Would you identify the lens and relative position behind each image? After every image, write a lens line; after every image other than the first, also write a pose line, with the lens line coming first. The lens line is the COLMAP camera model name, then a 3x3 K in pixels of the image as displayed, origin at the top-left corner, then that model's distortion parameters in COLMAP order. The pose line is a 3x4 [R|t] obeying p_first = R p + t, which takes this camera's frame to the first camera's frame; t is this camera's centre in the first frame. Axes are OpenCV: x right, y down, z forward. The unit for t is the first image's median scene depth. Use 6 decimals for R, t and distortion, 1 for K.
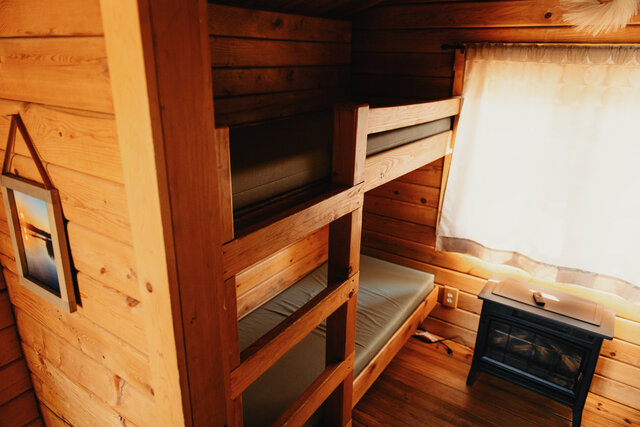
lens RADIAL K [[432.9, 0, 317.7], [0, 432.9, 212.1], [0, 0, 1]] dist [0.005325, -0.004701]
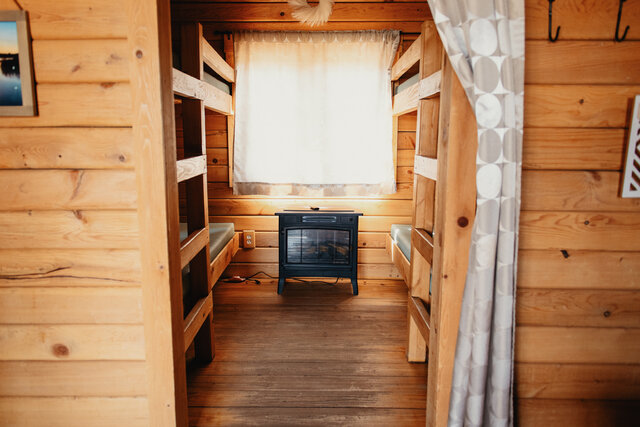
lens RADIAL K [[459.2, 0, 312.7], [0, 459.2, 210.4], [0, 0, 1]] dist [0.003361, -0.006661]
pose [[0.831071, -0.111637, 0.544847, -0.265818], [0.201148, 0.973664, -0.107317, 0.329818], [-0.518518, 0.198783, 0.831640, -0.195290]]
